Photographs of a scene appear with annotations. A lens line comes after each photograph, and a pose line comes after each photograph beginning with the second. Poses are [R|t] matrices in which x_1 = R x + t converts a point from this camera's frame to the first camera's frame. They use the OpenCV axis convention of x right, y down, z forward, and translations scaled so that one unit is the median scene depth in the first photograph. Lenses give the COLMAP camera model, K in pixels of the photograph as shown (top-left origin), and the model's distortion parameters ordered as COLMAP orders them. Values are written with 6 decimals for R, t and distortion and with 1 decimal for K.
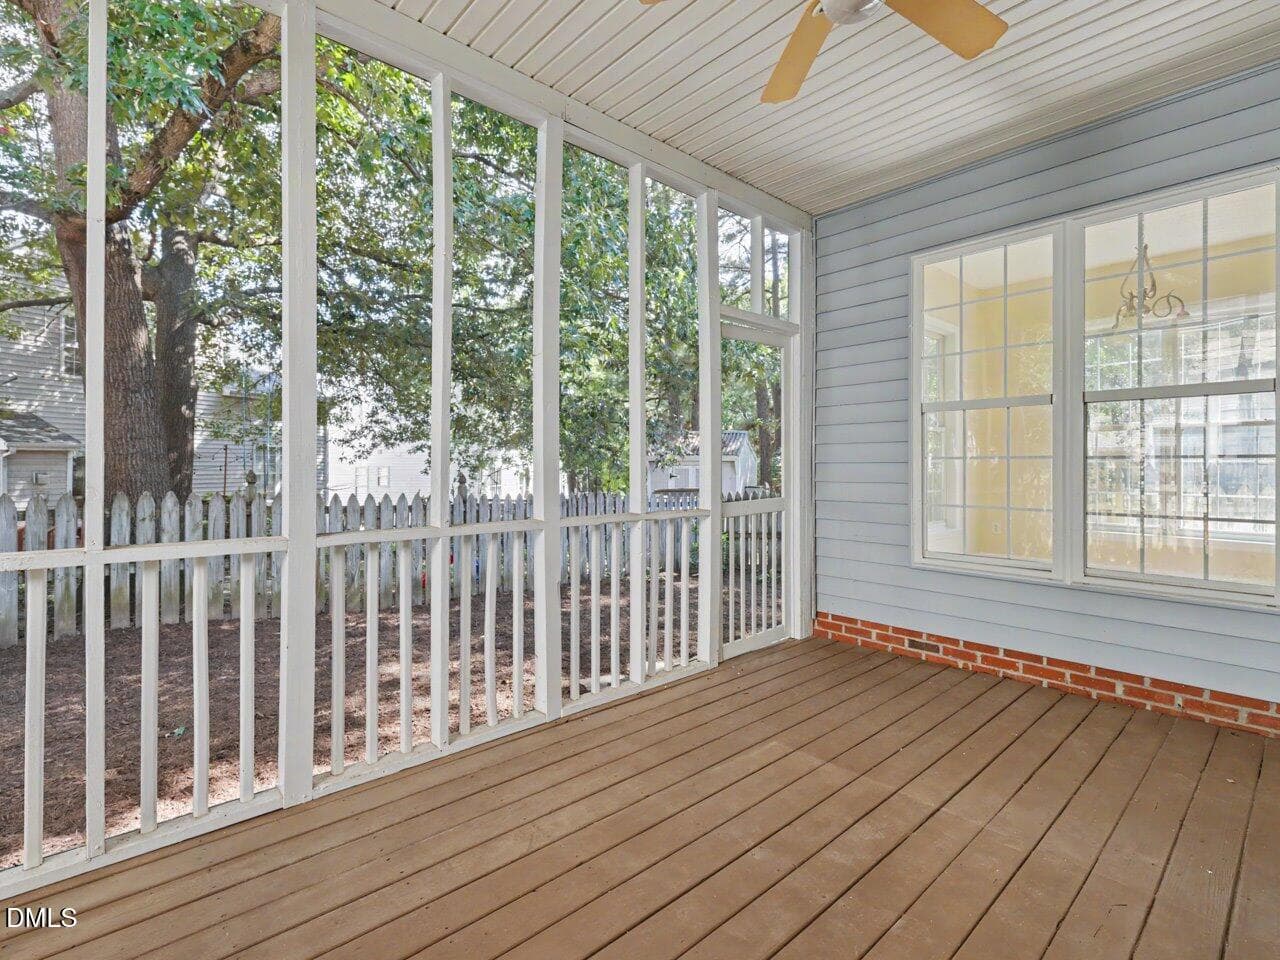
lens RADIAL K [[623.1, 0, 642.0], [0, 623.1, 468.4], [0, 0, 1]] dist [0.014100, 0.000221]
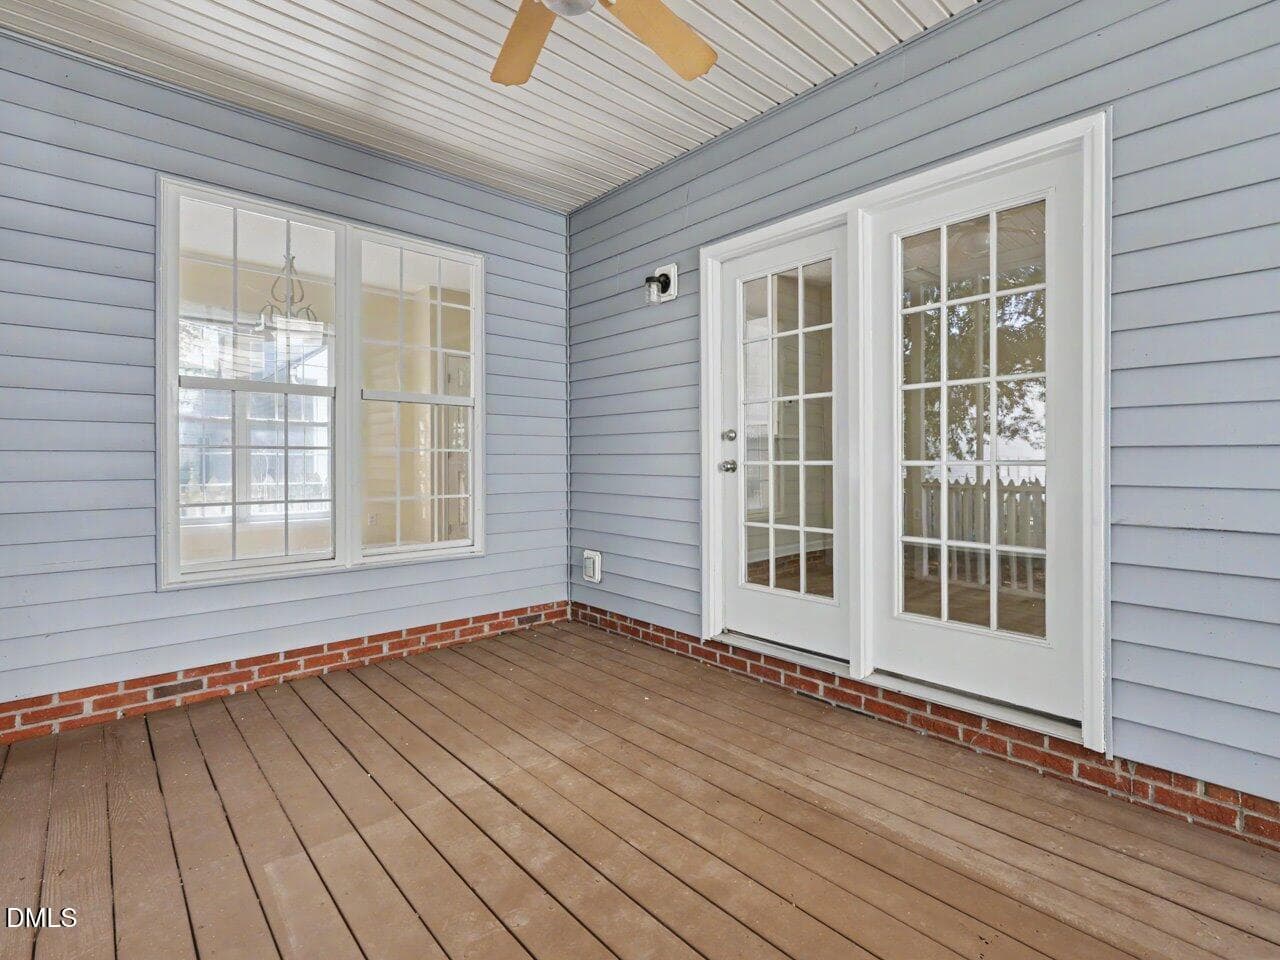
lens RADIAL K [[623.1, 0, 650.6], [0, 623.1, 457.3], [0, 0, 1]] dist [0.014100, 0.000221]
pose [[0.005888, 0.007128, 0.999957, -0.373076], [0.005906, 0.999957, -0.007163, 0.009708], [-0.999965, 0.005948, 0.005845, 0.477522]]
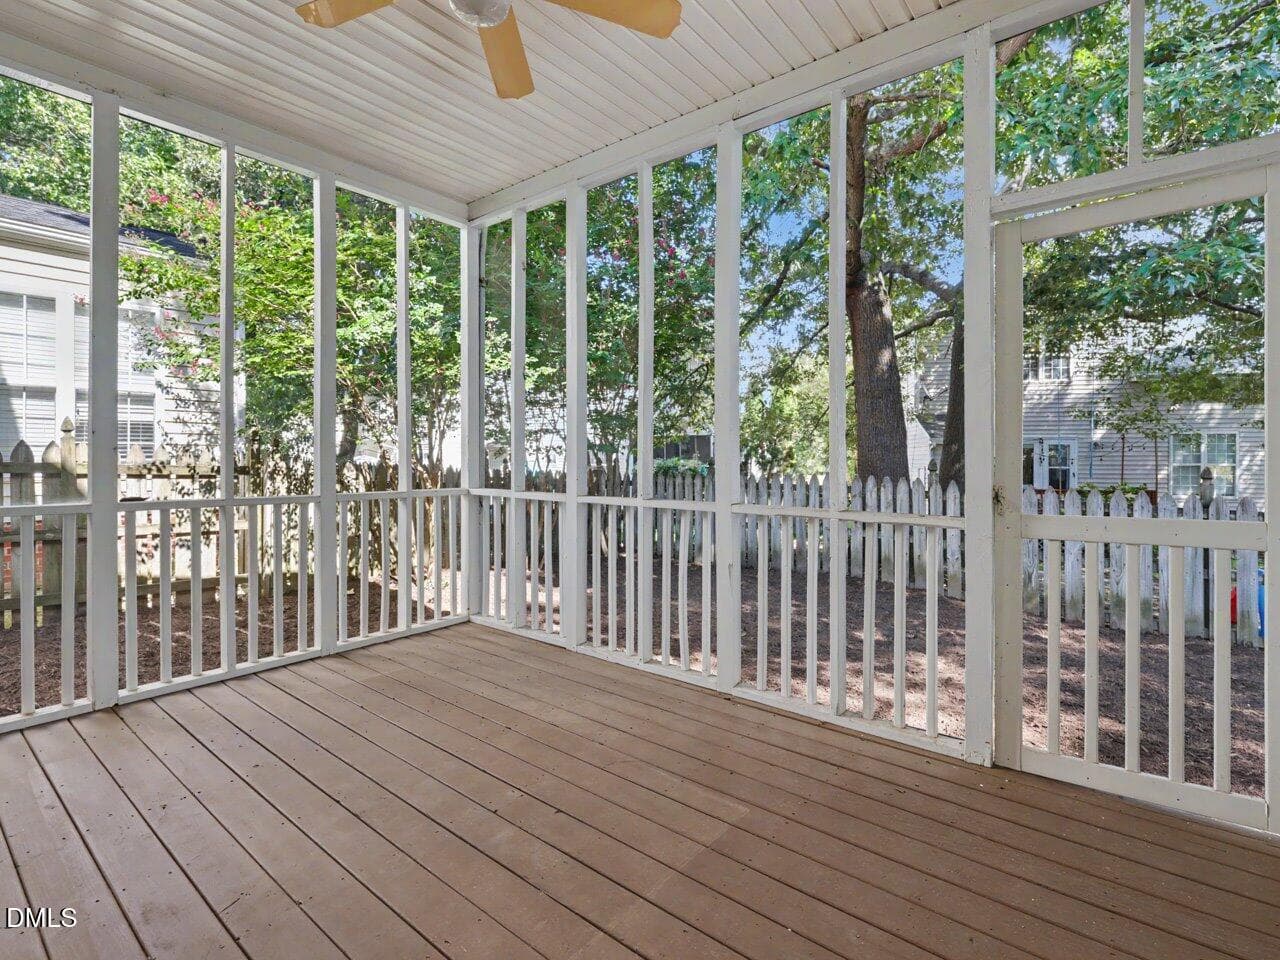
lens RADIAL K [[623.1, 0, 641.9], [0, 623.1, 477.2], [0, 0, 1]] dist [0.014100, 0.000221]
pose [[0.152835, 0.031609, -0.987746, 0.771182], [-0.003853, 0.999500, 0.031389, 0.003560], [0.988244, -0.000992, 0.152881, 0.618844]]
